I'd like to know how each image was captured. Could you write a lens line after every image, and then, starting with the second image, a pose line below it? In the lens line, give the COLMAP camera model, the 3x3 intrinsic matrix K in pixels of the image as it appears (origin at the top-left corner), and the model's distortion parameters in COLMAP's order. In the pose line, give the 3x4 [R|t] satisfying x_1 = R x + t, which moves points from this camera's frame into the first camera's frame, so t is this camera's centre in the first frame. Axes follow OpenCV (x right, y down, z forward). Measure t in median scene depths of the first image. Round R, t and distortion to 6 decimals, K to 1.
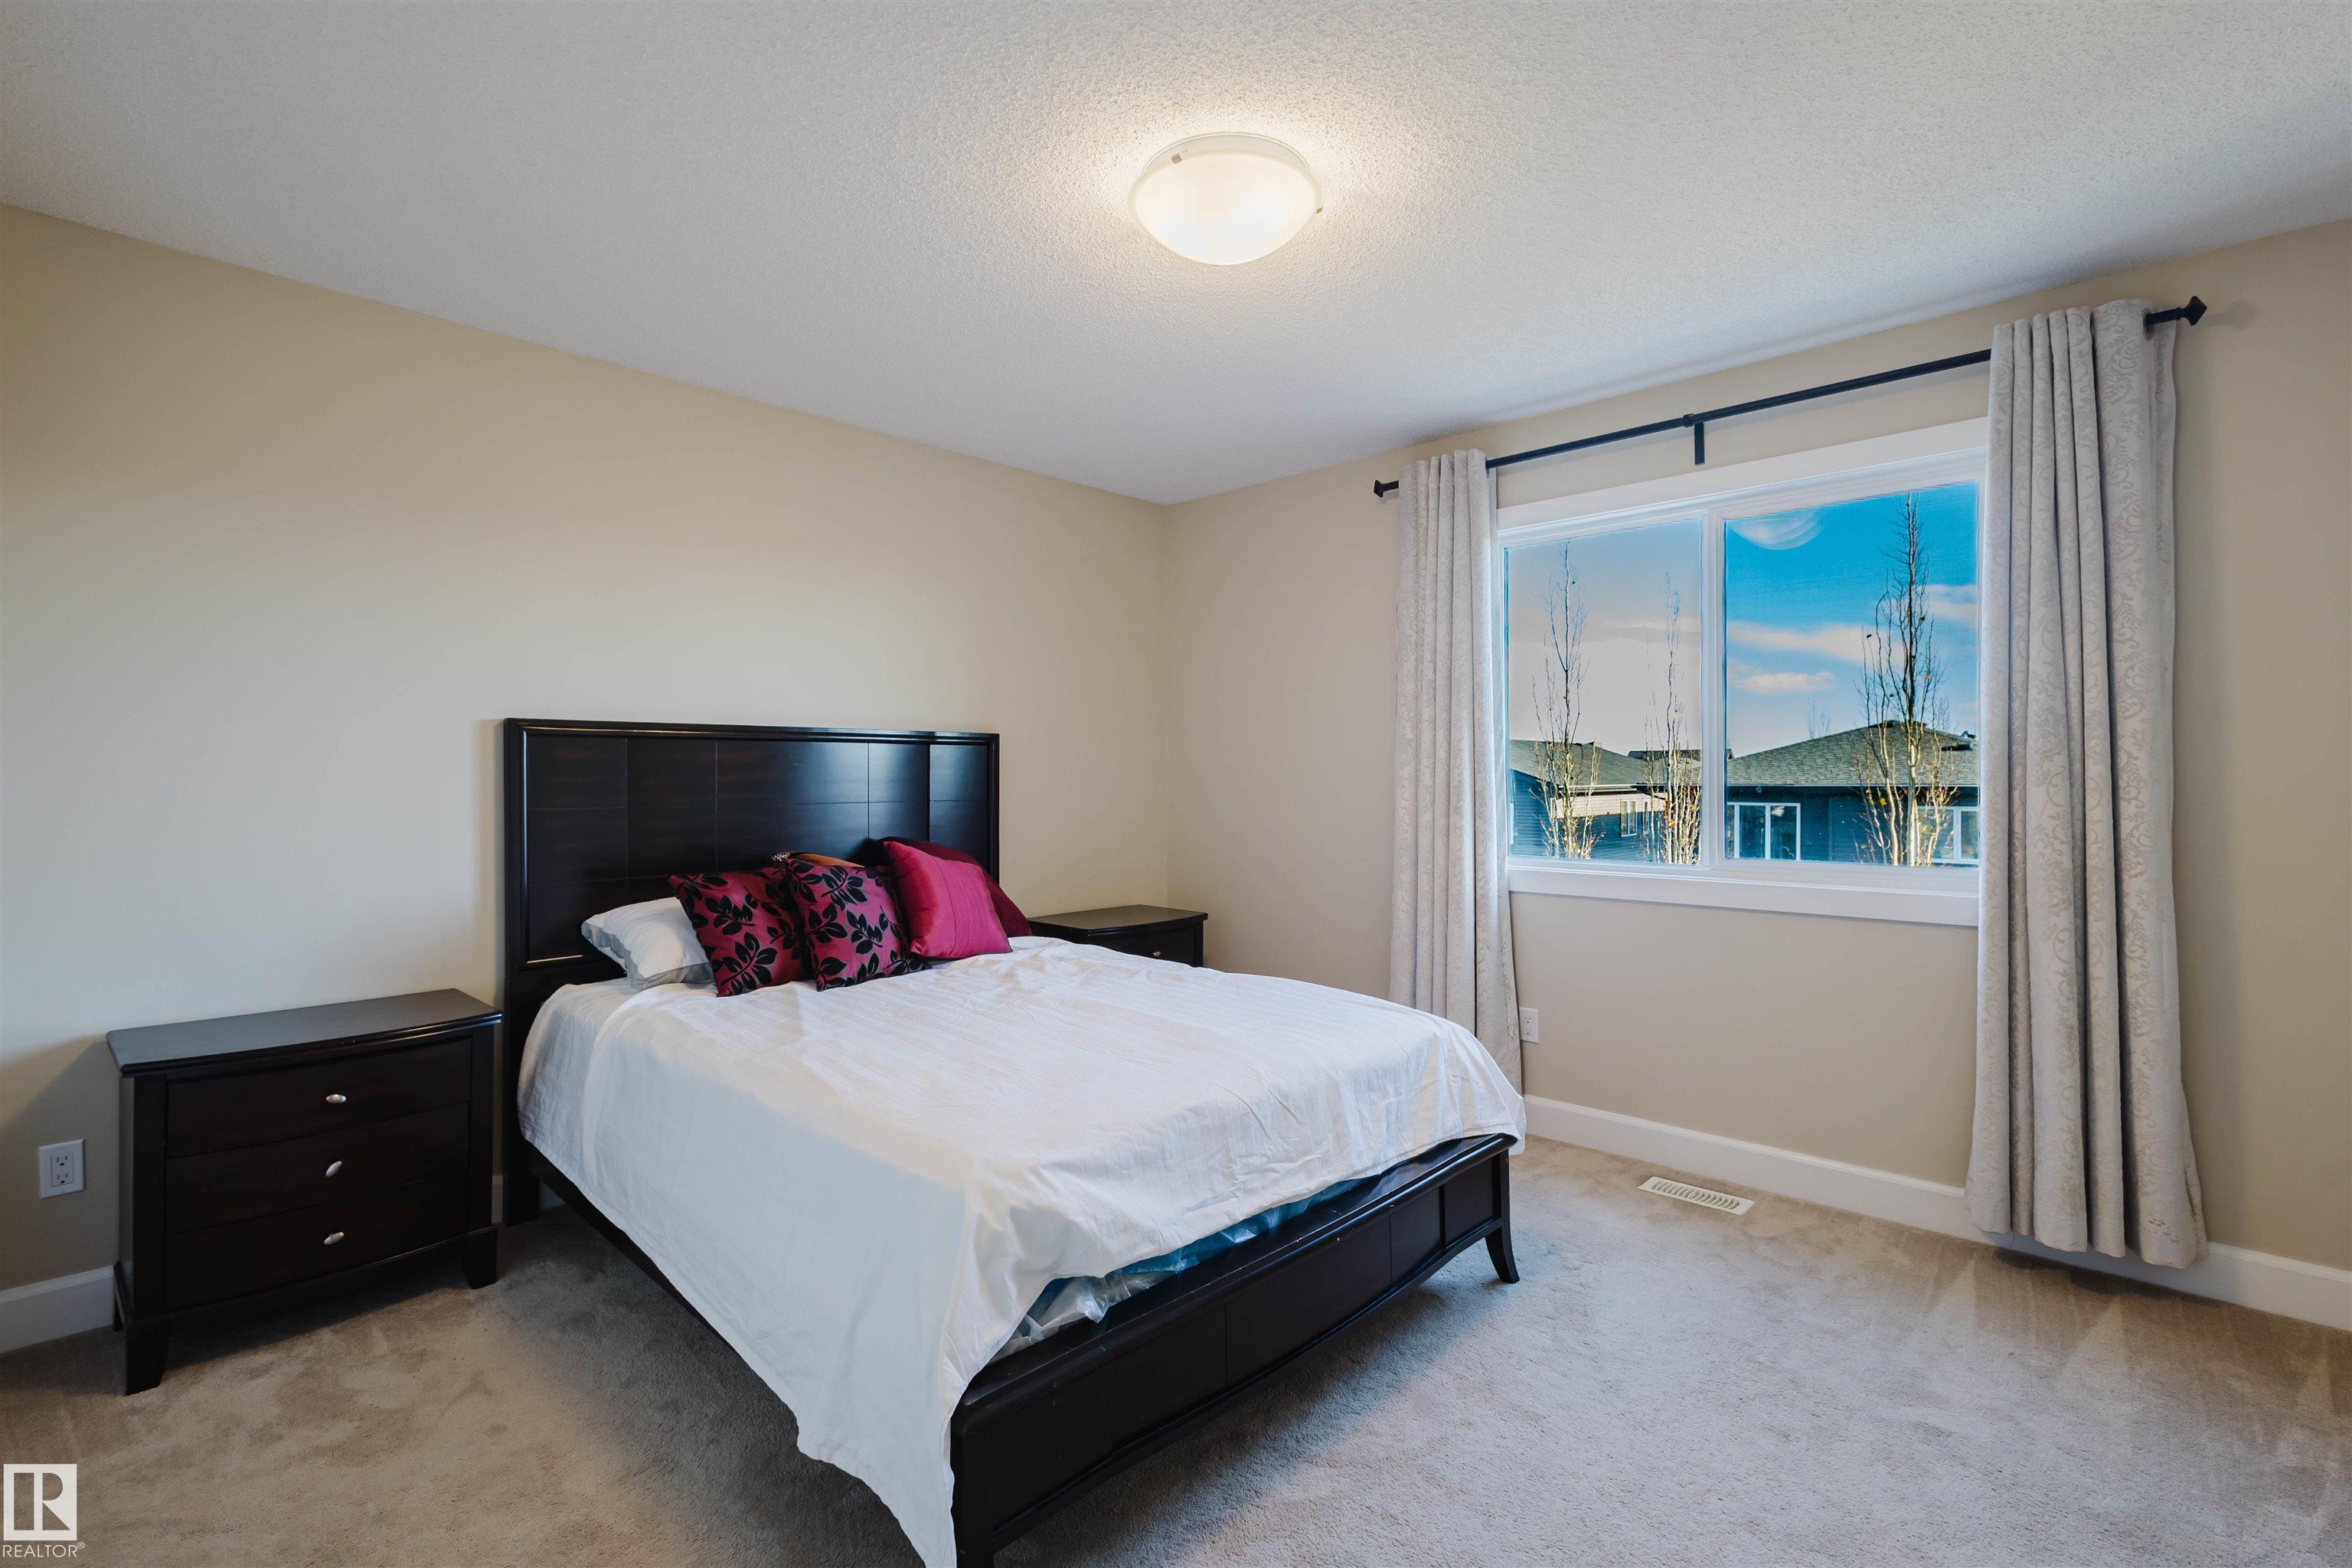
lens RADIAL K [[1083.9, 0, 1171.3], [0, 1083.9, 781.8], [0, 0, 1]] dist [0.016487, -0.004540]
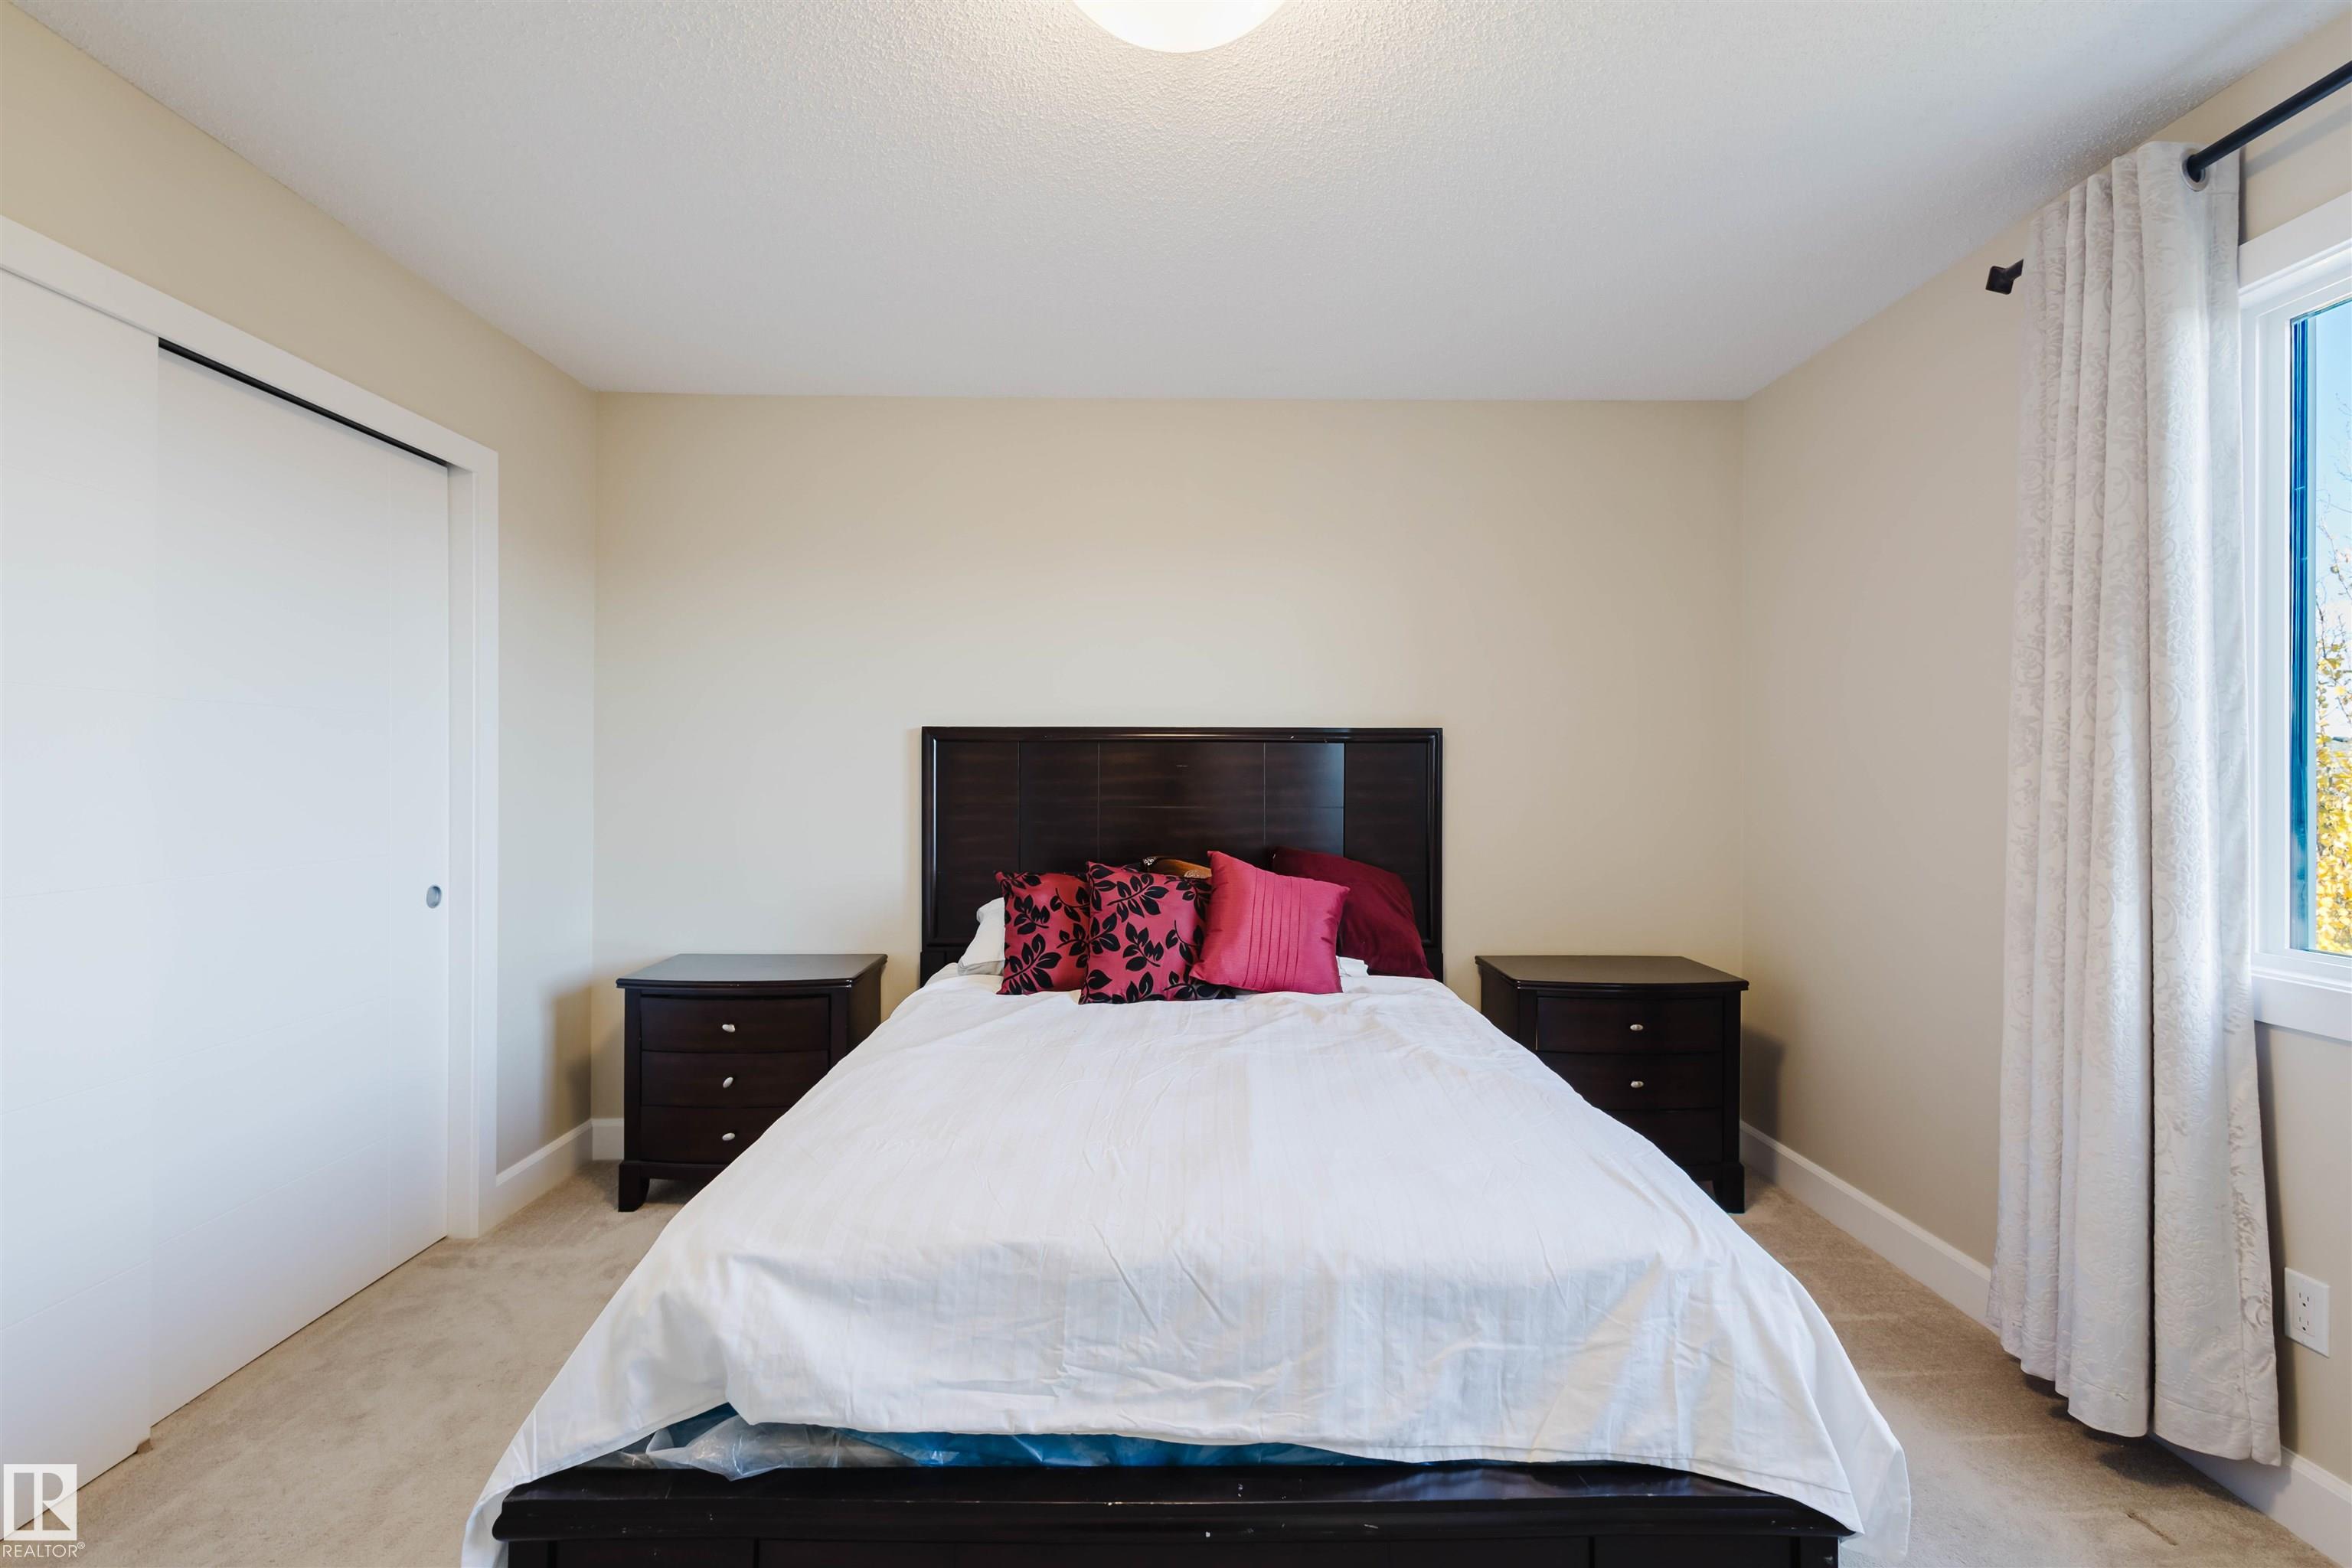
lens RADIAL K [[1083.9, 0, 1171.0], [0, 1083.9, 776.9], [0, 0, 1]] dist [0.016487, -0.004540]
pose [[0.695834, 0.004366, -0.718189, 0.440159], [-0.008026, 0.999966, -0.001696, -0.006044], [0.718158, 0.006944, 0.695846, 0.416417]]
